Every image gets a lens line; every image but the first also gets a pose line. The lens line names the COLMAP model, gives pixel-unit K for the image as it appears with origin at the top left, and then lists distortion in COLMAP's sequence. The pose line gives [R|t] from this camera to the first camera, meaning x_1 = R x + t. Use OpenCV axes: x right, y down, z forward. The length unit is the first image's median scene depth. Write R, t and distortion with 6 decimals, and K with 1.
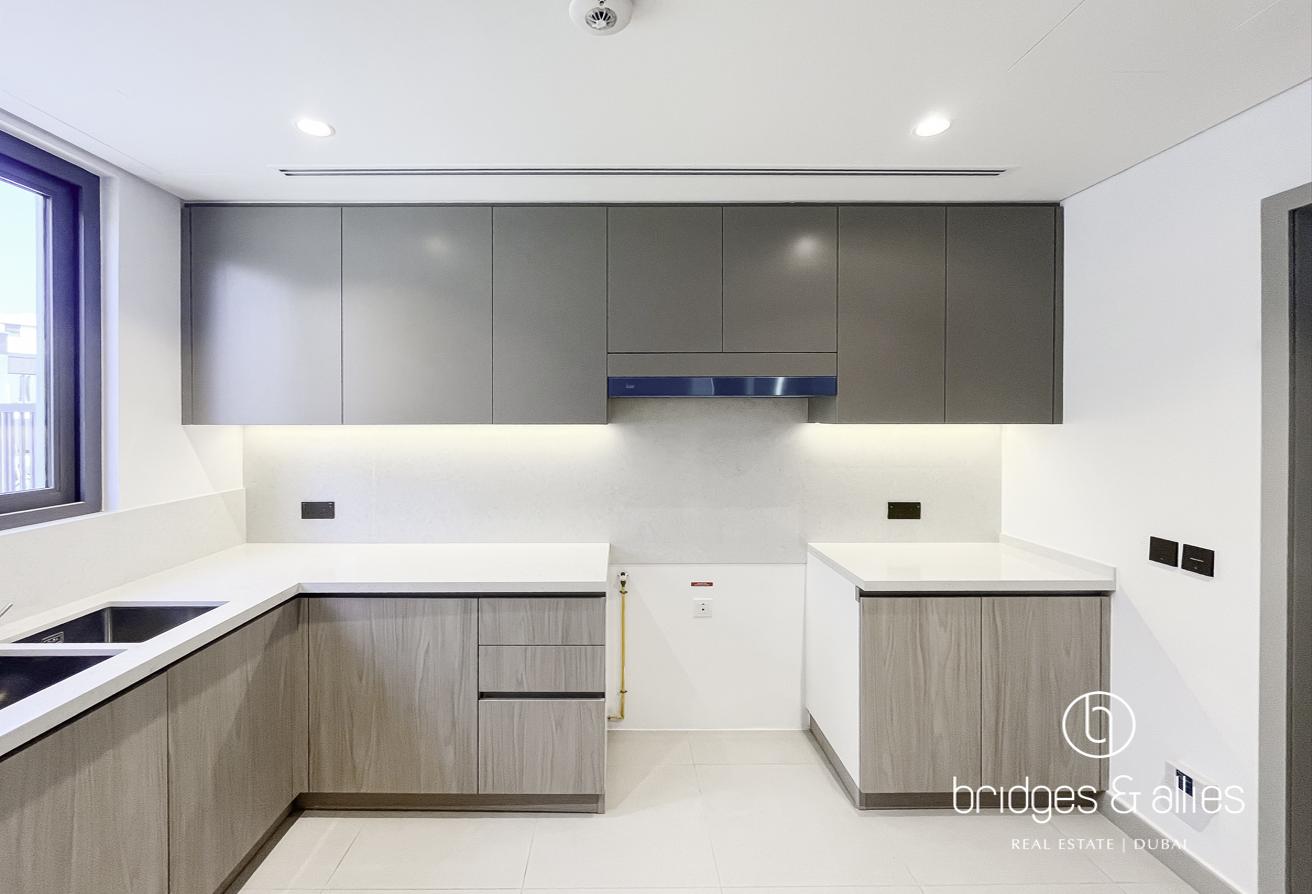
lens RADIAL K [[548.4, 0, 658.1], [0, 548.4, 427.0], [0, 0, 1]] dist [-0.002217, -0.000115]
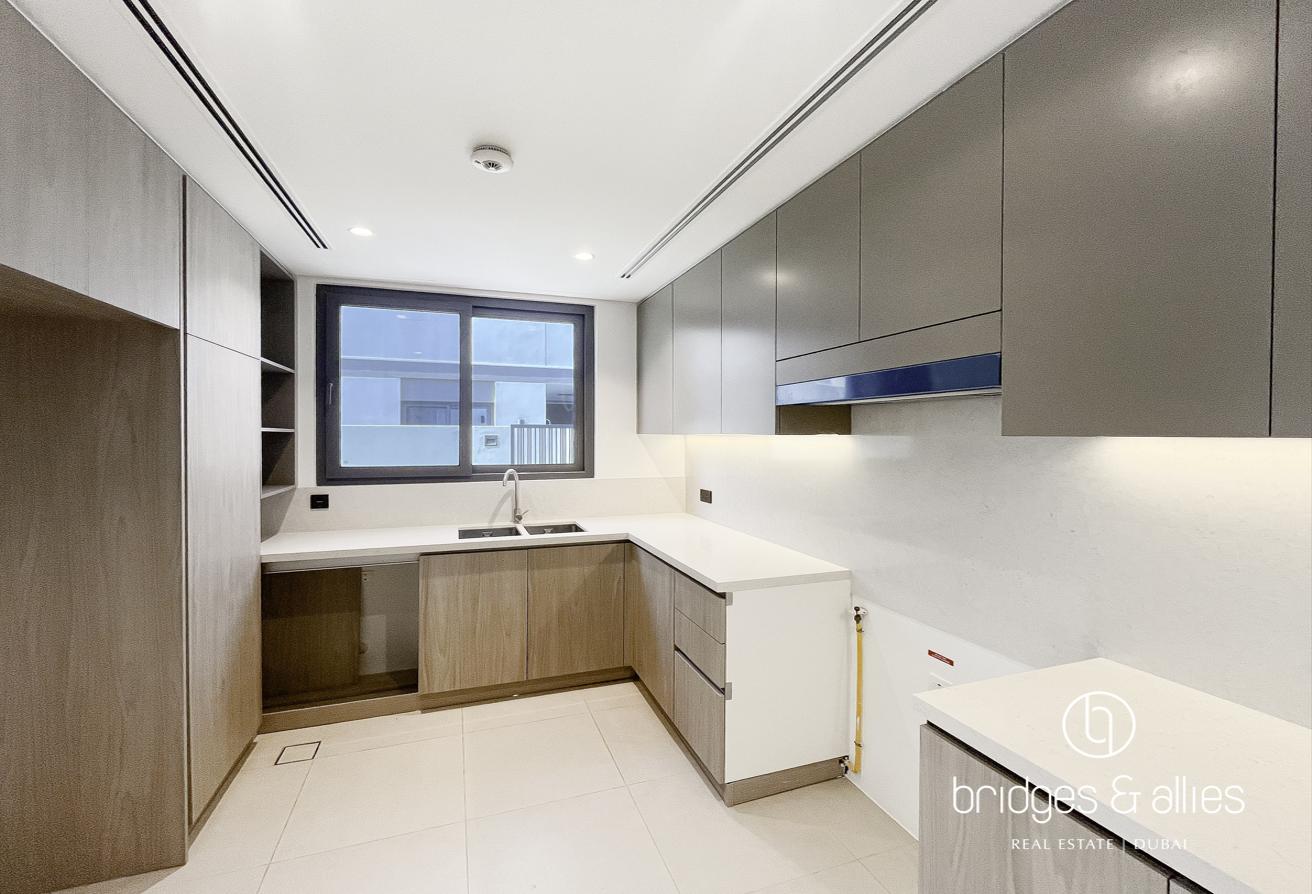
lens RADIAL K [[581.7, 0, 656.0], [0, 581.7, 447.0], [0, 0, 1]] dist [-0.000208, 0.000102]
pose [[0.287576, 0.024765, -0.957438, 0.964081], [-0.012616, 0.999677, 0.022068, -0.004462], [0.957675, 0.005733, 0.287796, 0.577596]]
